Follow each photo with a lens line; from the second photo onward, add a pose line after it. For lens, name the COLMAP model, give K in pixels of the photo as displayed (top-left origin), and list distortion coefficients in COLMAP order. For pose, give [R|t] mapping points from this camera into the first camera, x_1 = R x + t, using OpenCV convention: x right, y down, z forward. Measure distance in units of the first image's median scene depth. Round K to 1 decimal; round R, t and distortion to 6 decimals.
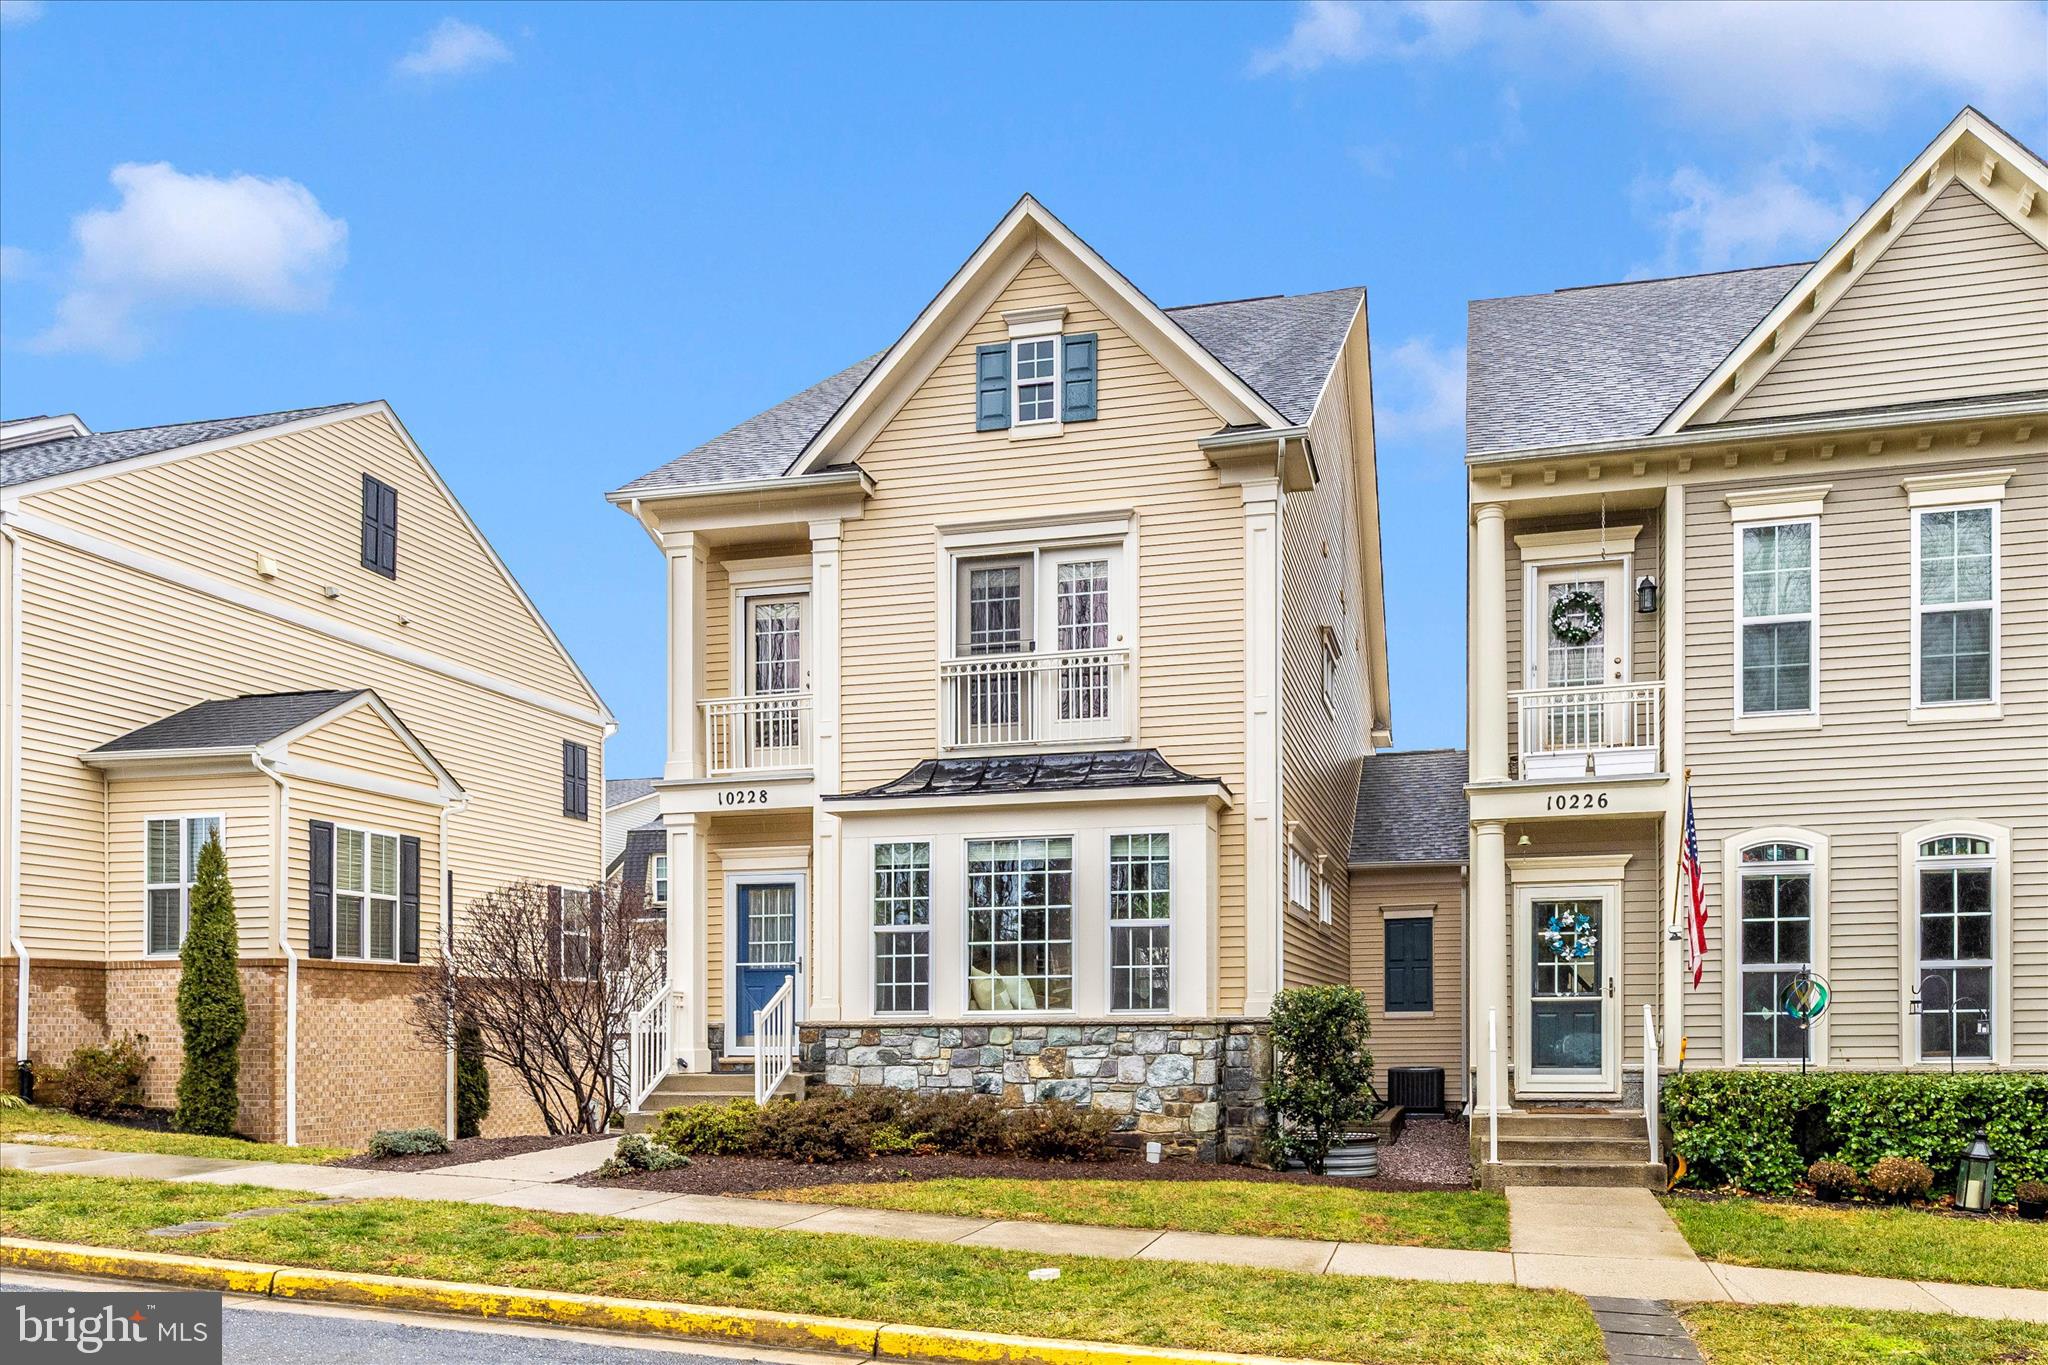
lens RADIAL K [[1542.6, 0, 1122.9], [0, 1542.6, 1042.5], [0, 0, 1]] dist [0.006914, 0.005091]
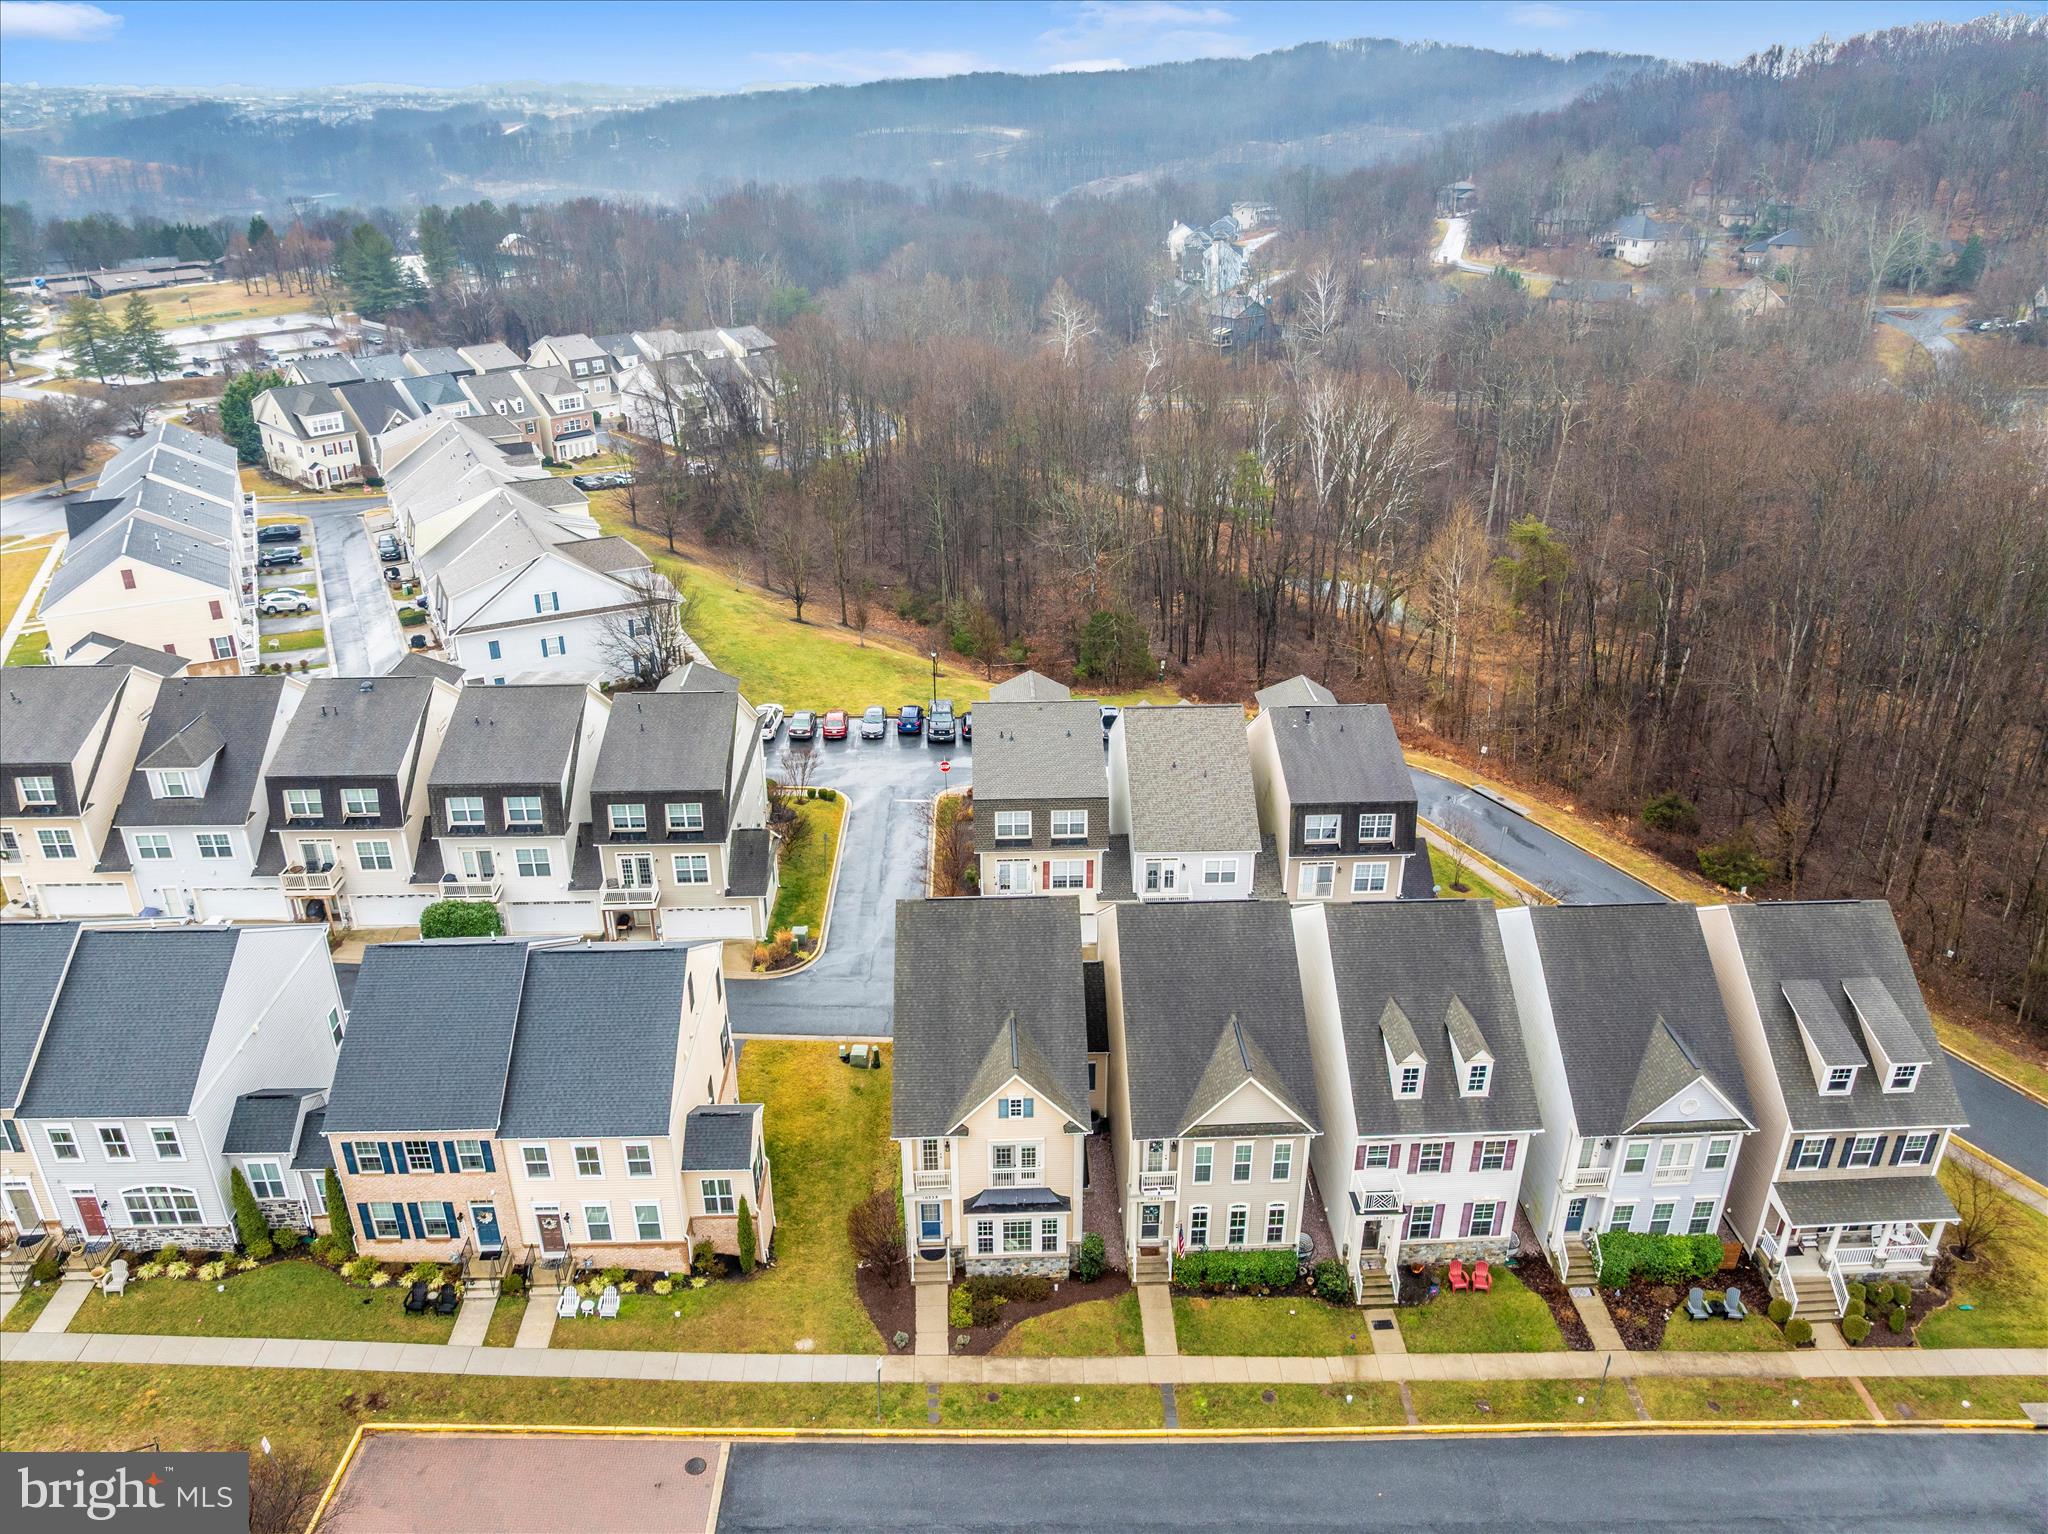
lens RADIAL K [[1448.6, 0, 1035.4], [0, 1448.6, 756.9], [0, 0, 1]] dist [-0.034332, -0.007388]
pose [[0.961414, -0.114745, 0.250034, -0.759859], [-0.004300, 0.902484, 0.430702, -2.610904], [-0.275072, -0.415158, 0.867167, -1.584435]]
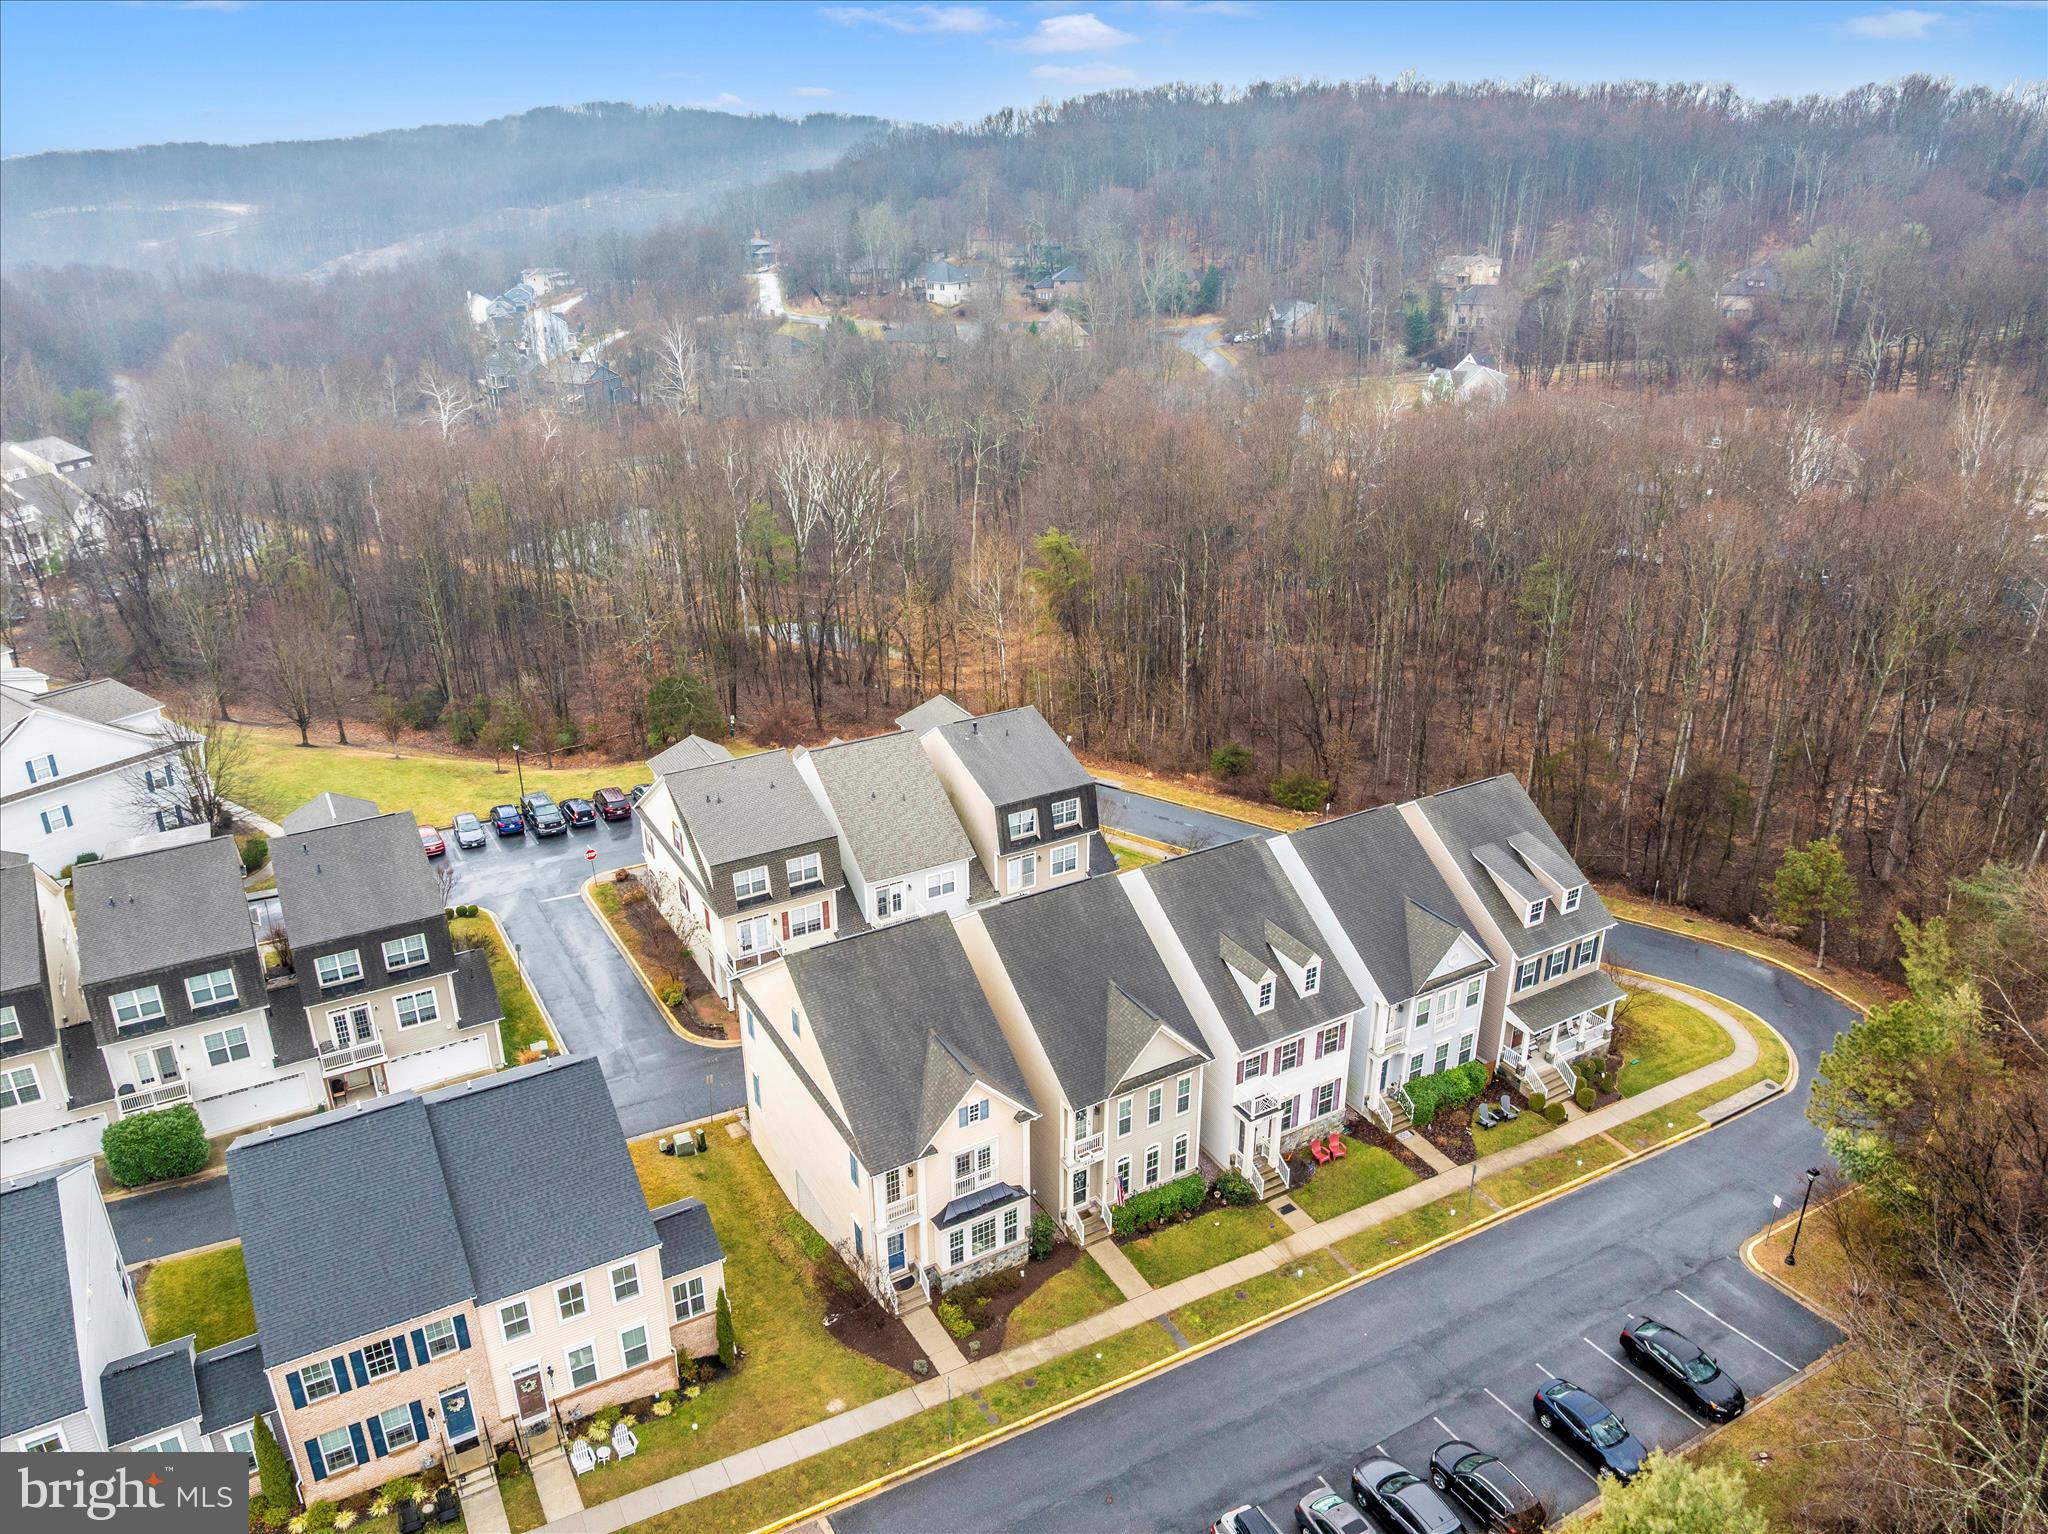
lens RADIAL K [[1450.4, 0, 1035.1], [0, 1450.4, 759.9], [0, 0, 1]] dist [-0.040637, 0.005026]
pose [[0.722308, -0.270804, 0.636347, -1.963816], [-0.005245, 0.917973, 0.396607, -2.621975], [-0.691552, -0.289810, 0.661639, -1.188869]]
